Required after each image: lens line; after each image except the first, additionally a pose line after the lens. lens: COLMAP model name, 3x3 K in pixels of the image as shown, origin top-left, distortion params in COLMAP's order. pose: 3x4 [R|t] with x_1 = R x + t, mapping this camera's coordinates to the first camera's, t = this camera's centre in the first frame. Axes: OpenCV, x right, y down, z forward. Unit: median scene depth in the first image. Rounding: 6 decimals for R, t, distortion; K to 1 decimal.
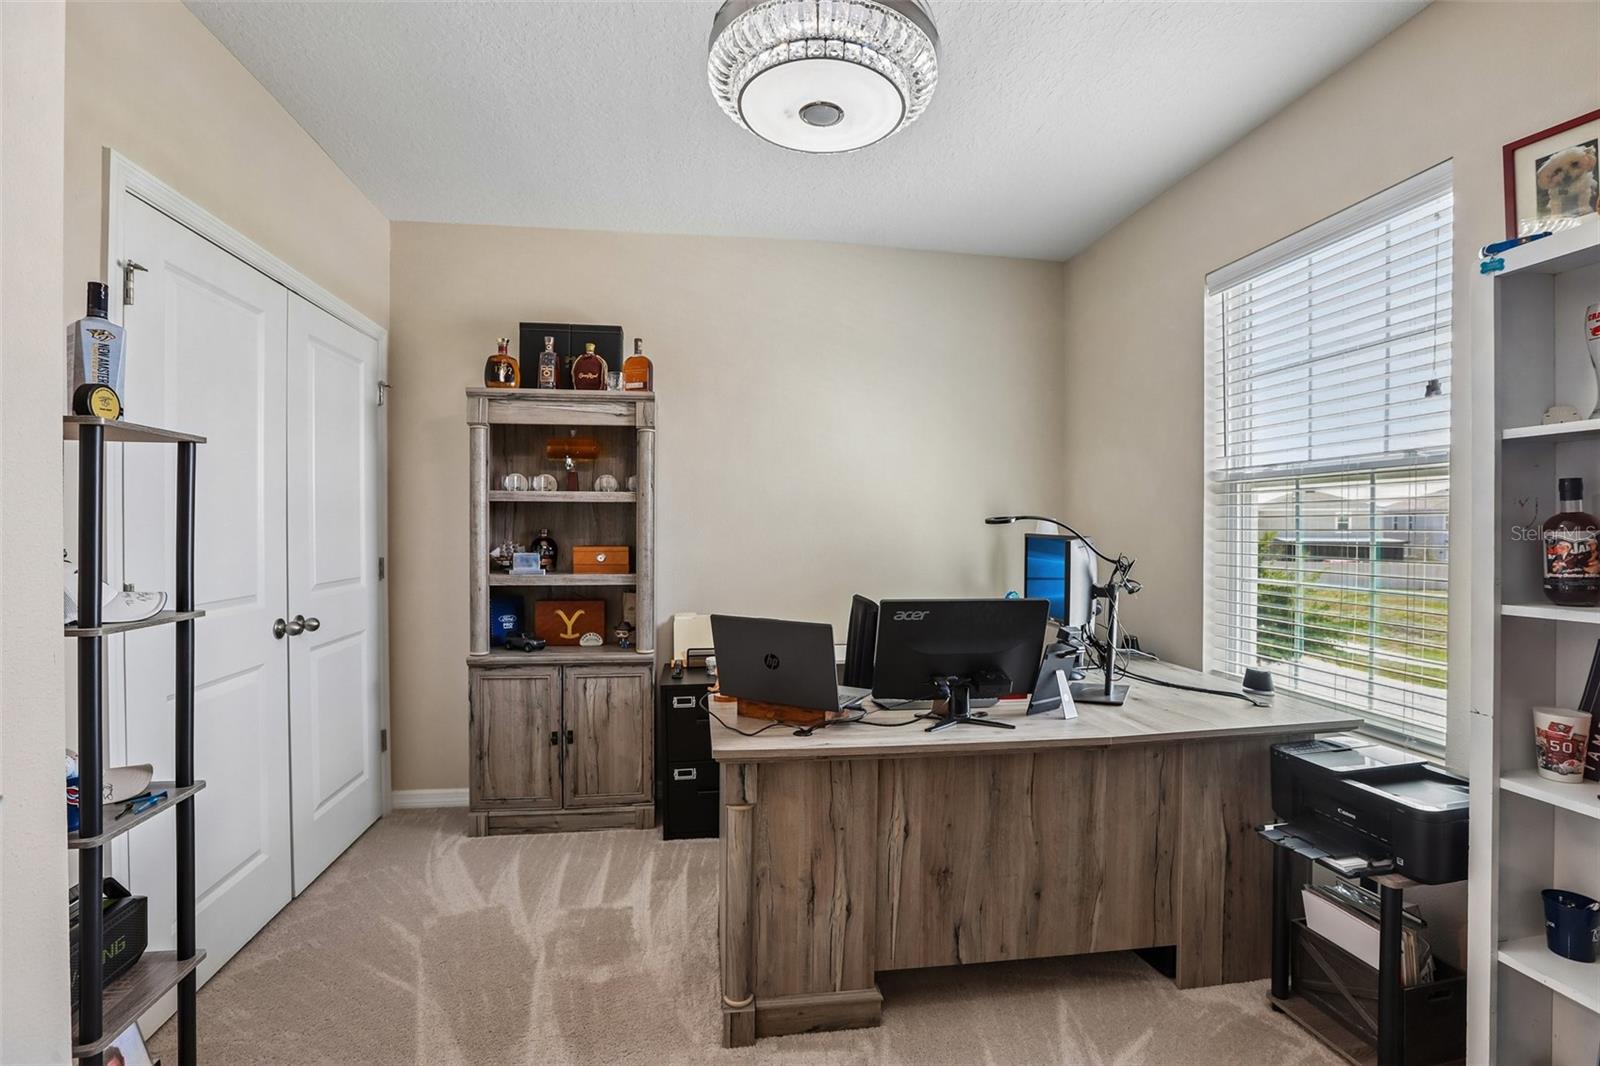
lens RADIAL K [[726.7, 0, 797.9], [0, 726.7, 532.2], [0, 0, 1]] dist [-0.055226, 0.020078]
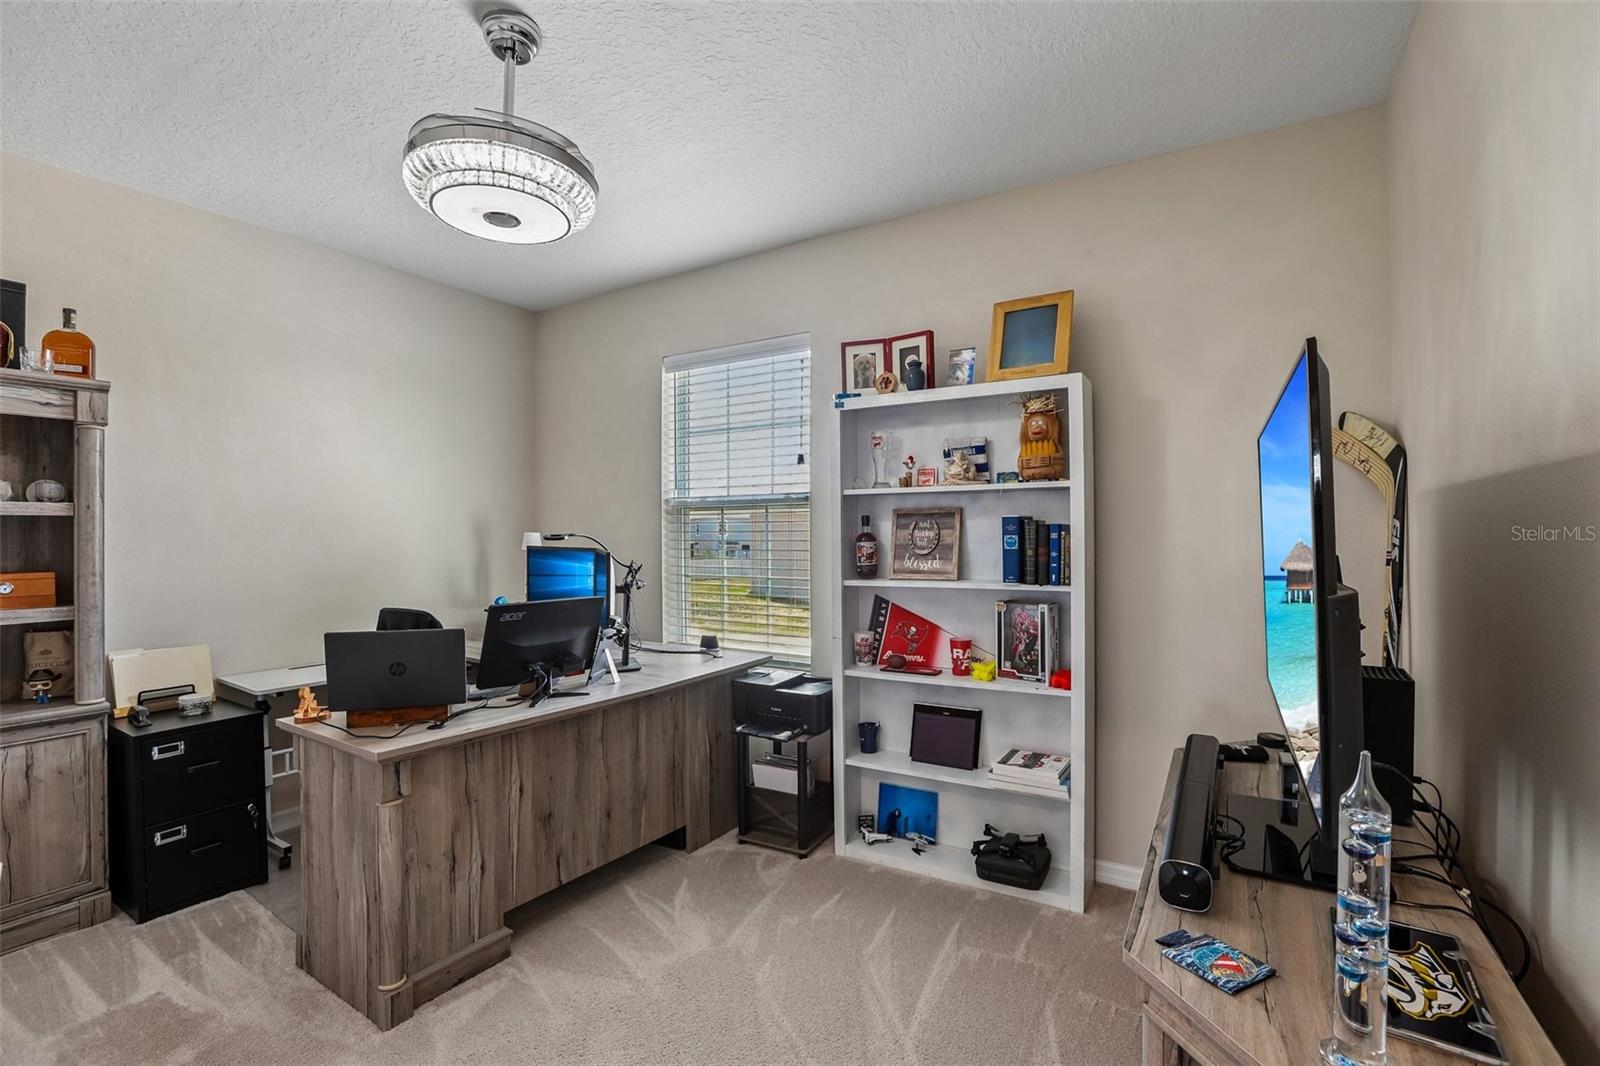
lens RADIAL K [[726.7, 0, 797.9], [0, 726.7, 532.2], [0, 0, 1]] dist [-0.055226, 0.020078]
pose [[0.653696, -0.005824, 0.756735, -0.454704], [0.011811, 0.999927, -0.002507, -0.019298], [-0.756665, 0.010577, 0.653717, -0.164700]]
